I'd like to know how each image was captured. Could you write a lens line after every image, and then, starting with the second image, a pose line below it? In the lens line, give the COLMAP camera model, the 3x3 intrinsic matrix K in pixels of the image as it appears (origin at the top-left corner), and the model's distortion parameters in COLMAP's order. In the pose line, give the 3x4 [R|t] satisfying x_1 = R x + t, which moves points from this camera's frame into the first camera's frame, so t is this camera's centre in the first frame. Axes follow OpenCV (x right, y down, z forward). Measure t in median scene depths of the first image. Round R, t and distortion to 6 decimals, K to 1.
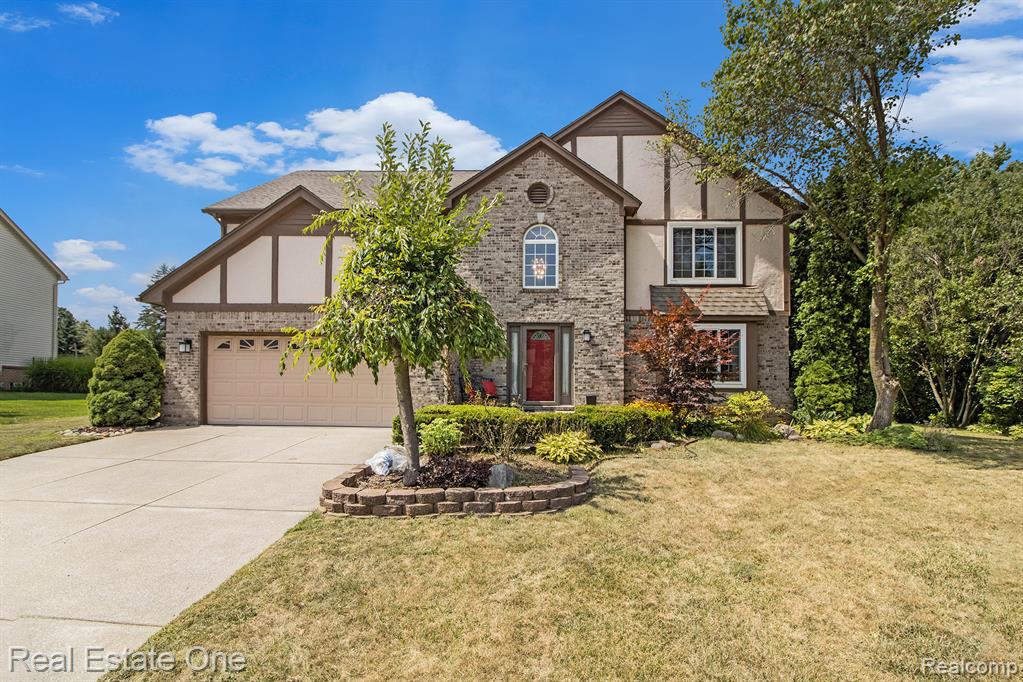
lens RADIAL K [[453.0, 0, 515.3], [0, 453.0, 381.8], [0, 0, 1]] dist [0.000013, 0.000042]
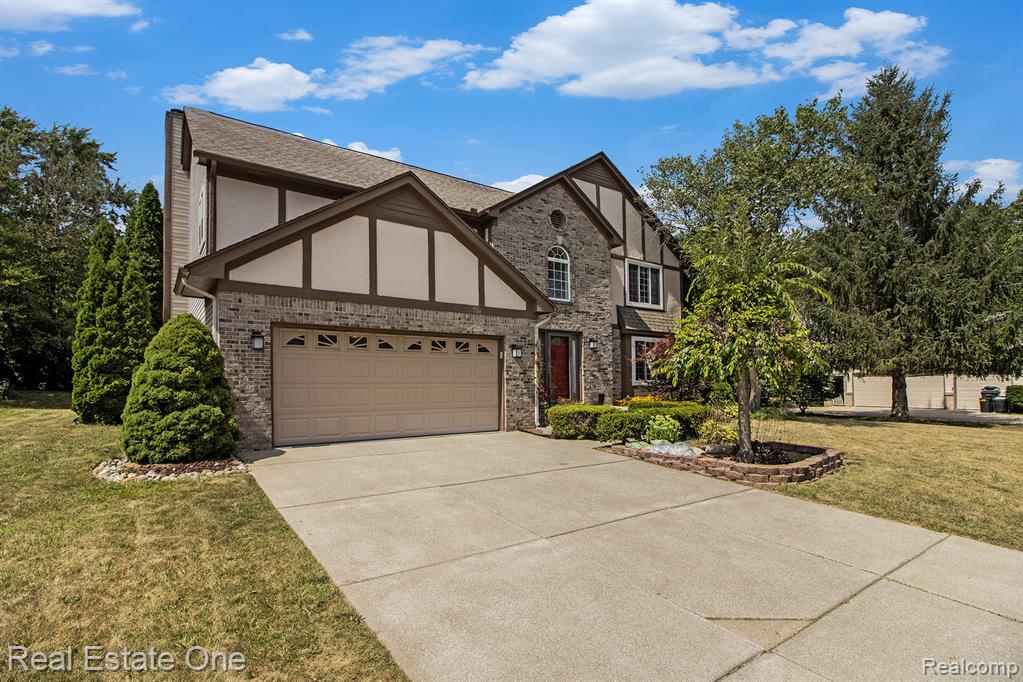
lens RADIAL K [[481.5, 0, 540.4], [0, 481.5, 339.6], [0, 0, 1]] dist [-0.003043, 0.000184]
pose [[0.786607, 0.041884, 0.616032, -0.729230], [0.009189, 0.996792, -0.079504, -0.012255], [-0.617386, 0.068199, 0.783698, 0.084824]]
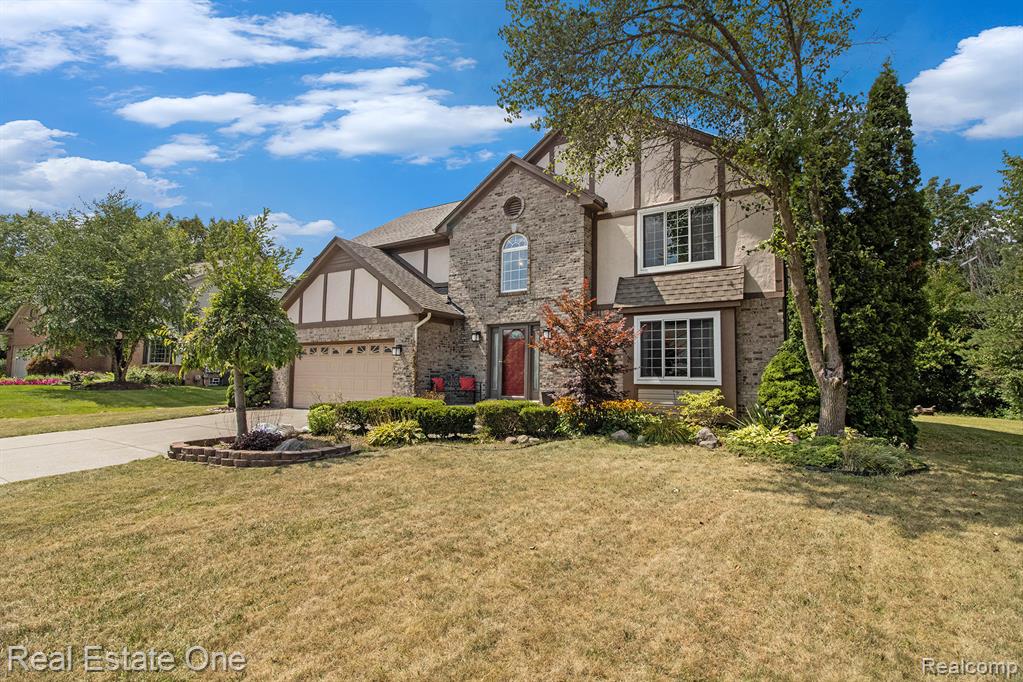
lens RADIAL K [[481.5, 0, 540.4], [0, 481.5, 339.6], [0, 0, 1]] dist [-0.003043, 0.000184]
pose [[0.873901, -0.039219, -0.484519, 0.666552], [-0.000413, 0.996680, -0.081421, 0.001936], [0.486104, 0.071354, 0.870983, 0.034452]]
